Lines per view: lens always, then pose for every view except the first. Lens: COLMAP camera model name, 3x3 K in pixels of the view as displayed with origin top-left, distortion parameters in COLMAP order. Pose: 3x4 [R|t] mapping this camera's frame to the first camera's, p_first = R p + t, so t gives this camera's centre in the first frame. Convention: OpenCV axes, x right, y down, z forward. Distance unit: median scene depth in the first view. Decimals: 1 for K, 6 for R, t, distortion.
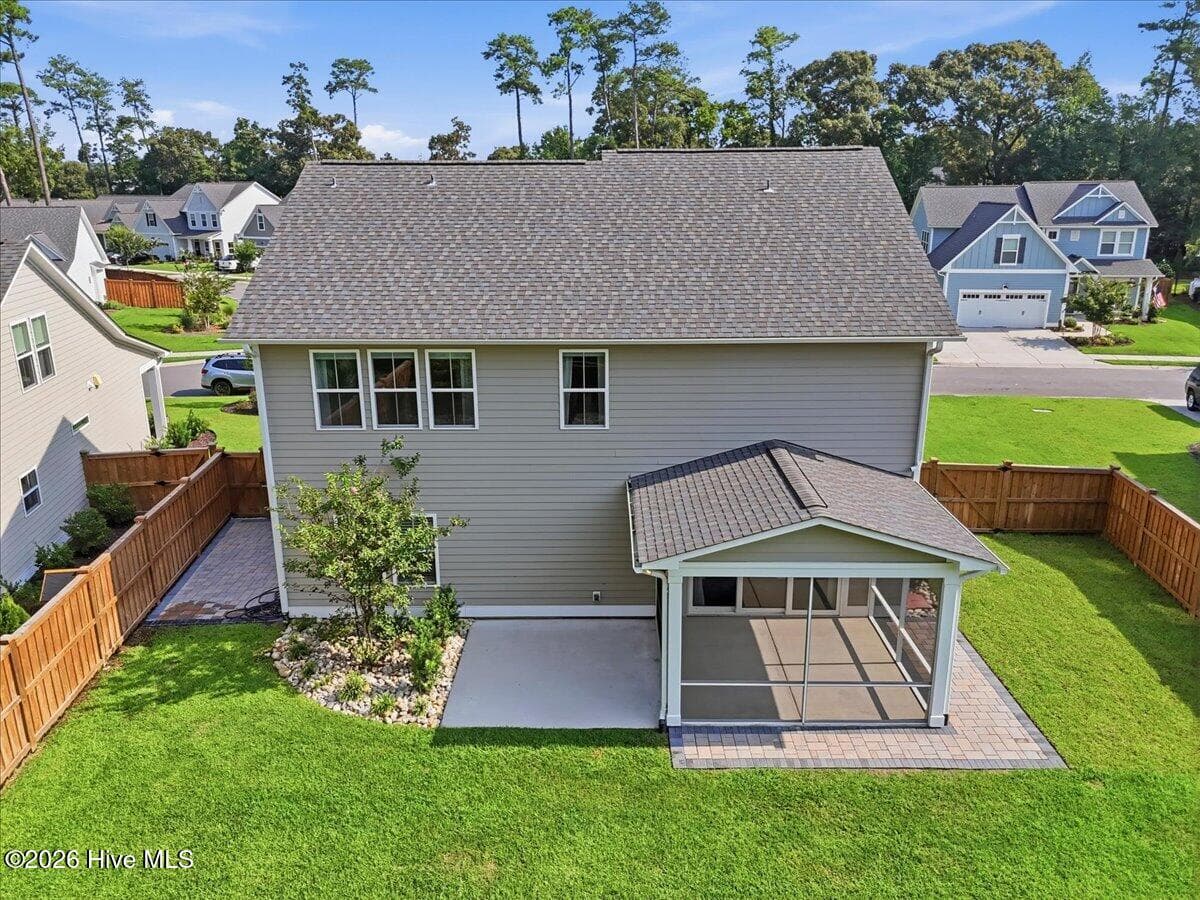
lens RADIAL K [[884.9, 0, 601.6], [0, 884.9, 445.6], [0, 0, 1]] dist [0.064954, -0.056757]
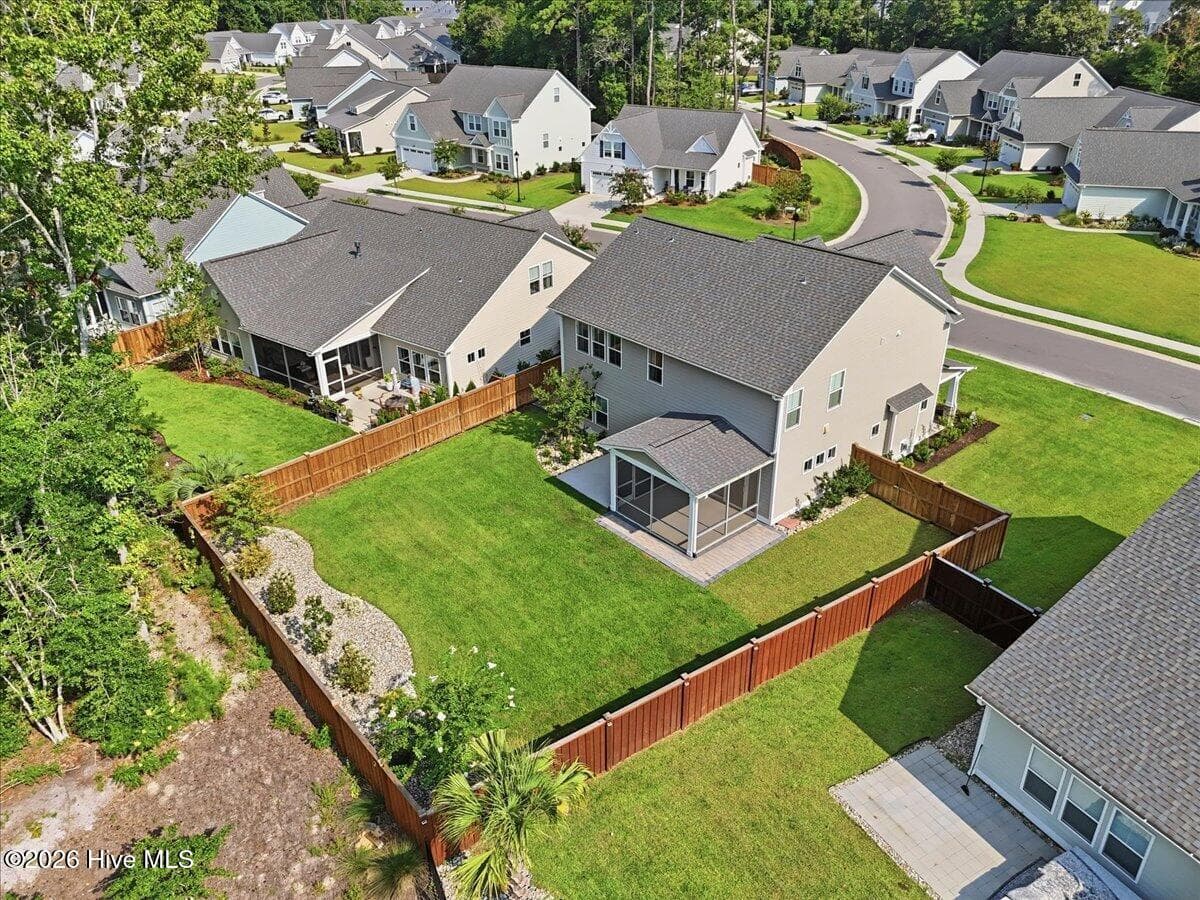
lens RADIAL K [[883.9, 0, 601.0], [0, 883.9, 442.2], [0, 0, 1]] dist [0.076289, -0.074392]
pose [[0.664703, 0.343722, -0.663344, 1.032156], [-0.201850, 0.937485, 0.283509, -0.352084], [0.719324, -0.054553, 0.692530, -0.453859]]
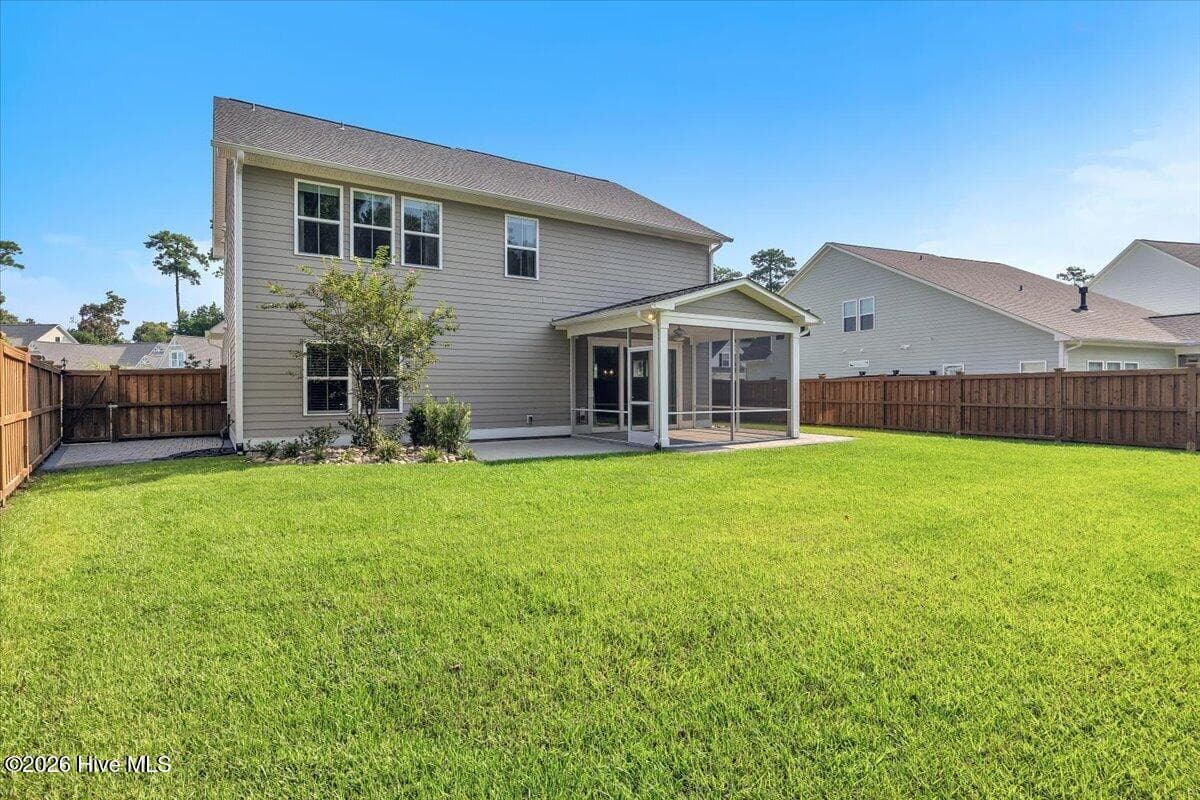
lens RADIAL K [[586.0, 0, 602.8], [0, 586.0, 399.5], [0, 0, 1]] dist [-0.015047, -0.000350]
pose [[0.828938, -0.005941, 0.559308, -0.302197], [0.147985, 0.966641, -0.209057, 0.262264], [-0.539409, 0.256064, 0.802165, 0.212961]]
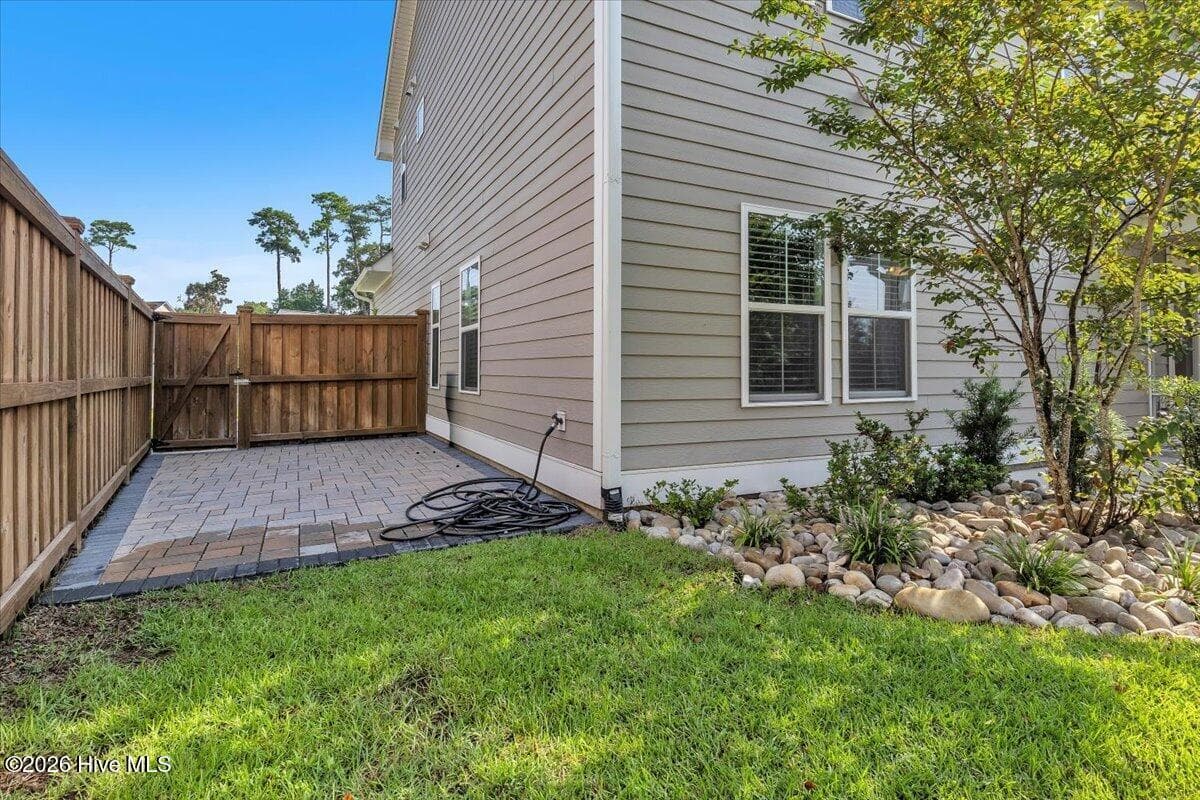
lens RADIAL K [[601.1, 0, 605.6], [0, 601.1, 371.2], [0, 0, 1]] dist [-0.010252, -0.000461]
pose [[0.890479, 0.010637, 0.454901, -0.363853], [0.113554, 0.962902, -0.244798, 0.158262], [-0.440628, 0.269643, 0.856235, 0.631022]]
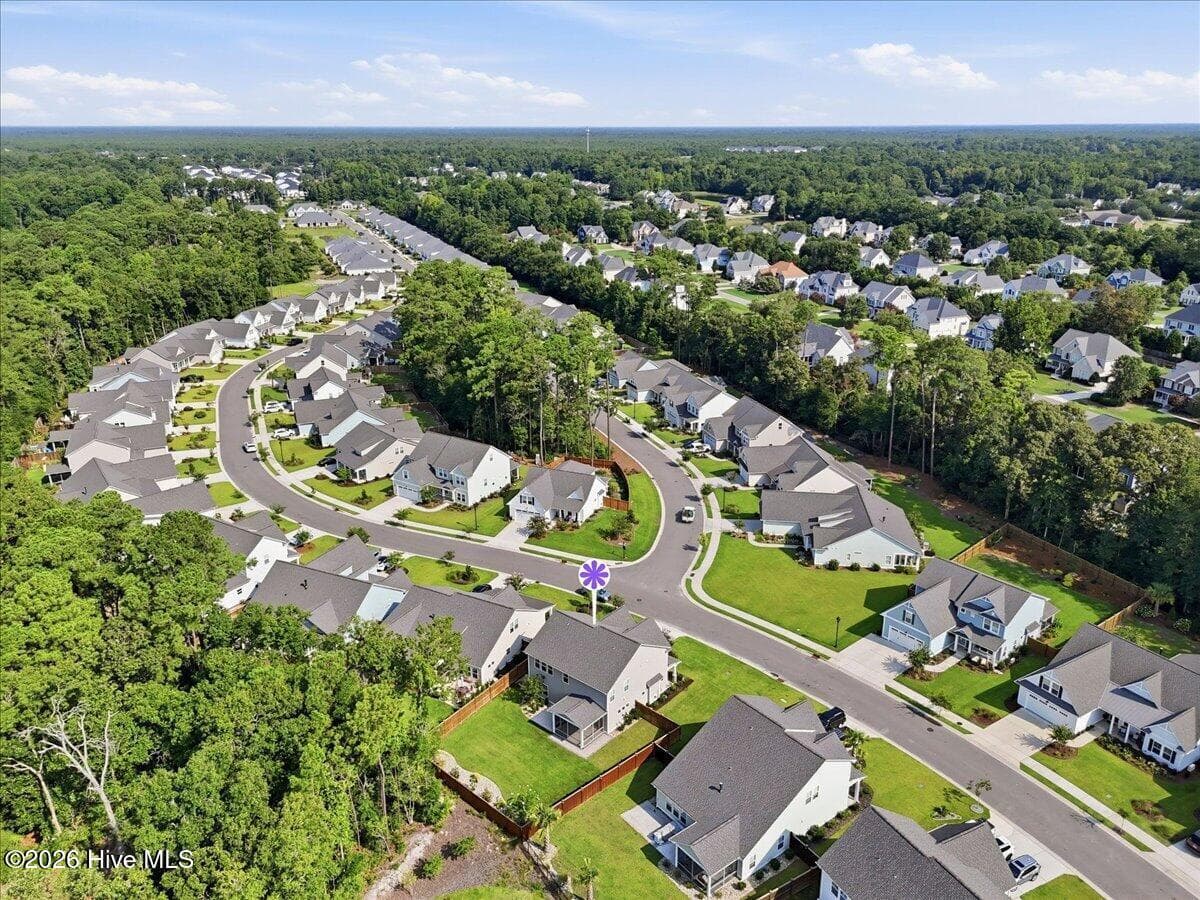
lens RADIAL K [[883.9, 0, 601.0], [0, 883.9, 442.2], [0, 0, 1]] dist [0.076289, -0.074392]
pose [[0.764164, 0.218212, -0.606991, 2.646494], [-0.179102, 0.975816, 0.125325, -1.839914], [0.619658, 0.012945, 0.784765, -2.768951]]
